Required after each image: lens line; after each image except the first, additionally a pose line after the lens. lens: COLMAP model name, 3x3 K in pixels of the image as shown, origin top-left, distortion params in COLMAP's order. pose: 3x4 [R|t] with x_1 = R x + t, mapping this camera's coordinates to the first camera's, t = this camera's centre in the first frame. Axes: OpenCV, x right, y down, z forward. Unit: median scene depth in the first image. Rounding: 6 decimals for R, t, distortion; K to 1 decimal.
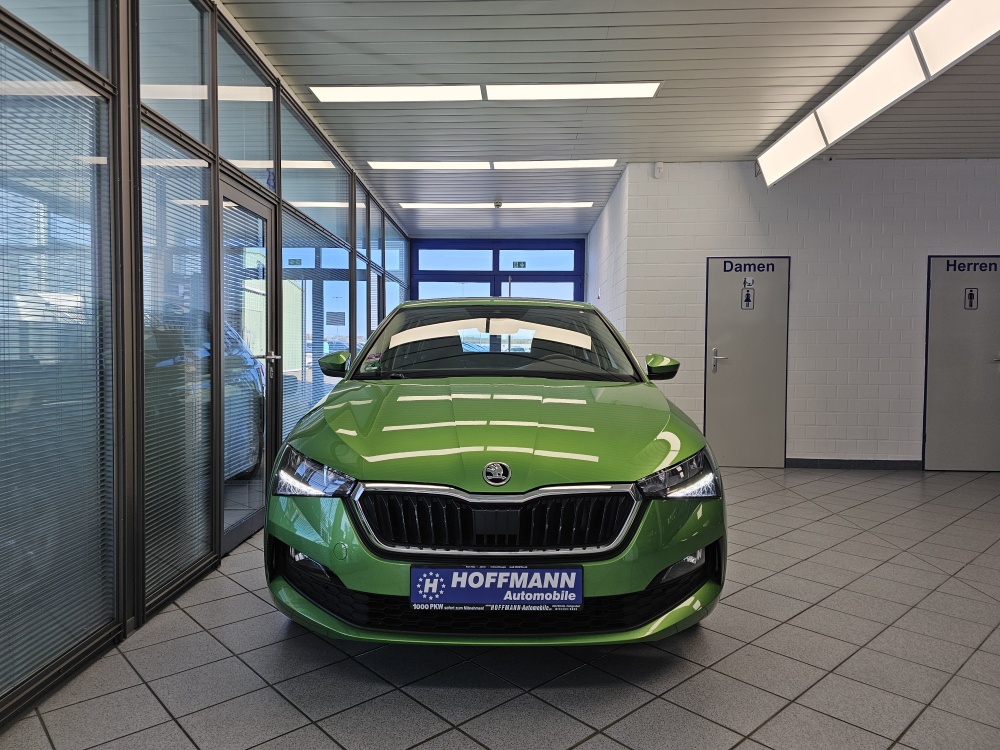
lens RADIAL K [[684.9, 0, 476.6], [0, 684.9, 369.7], [0, 0, 1]] dist [0.052902, -0.049914]
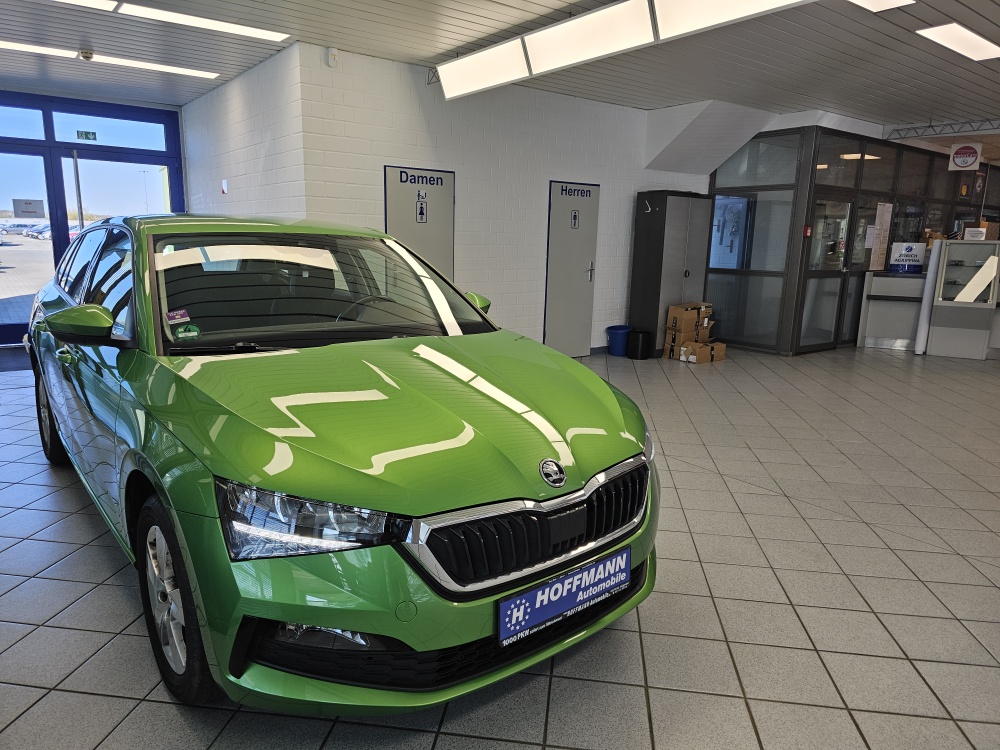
lens RADIAL K [[684.9, 0, 501.2], [0, 684.9, 384.5], [0, 0, 1]] dist [0.052902, -0.049914]
pose [[0.751218, -0.127212, 0.647680, -0.602424], [0.000874, 0.981443, 0.191753, -0.137565], [-0.660054, -0.143482, 0.737388, 0.408260]]
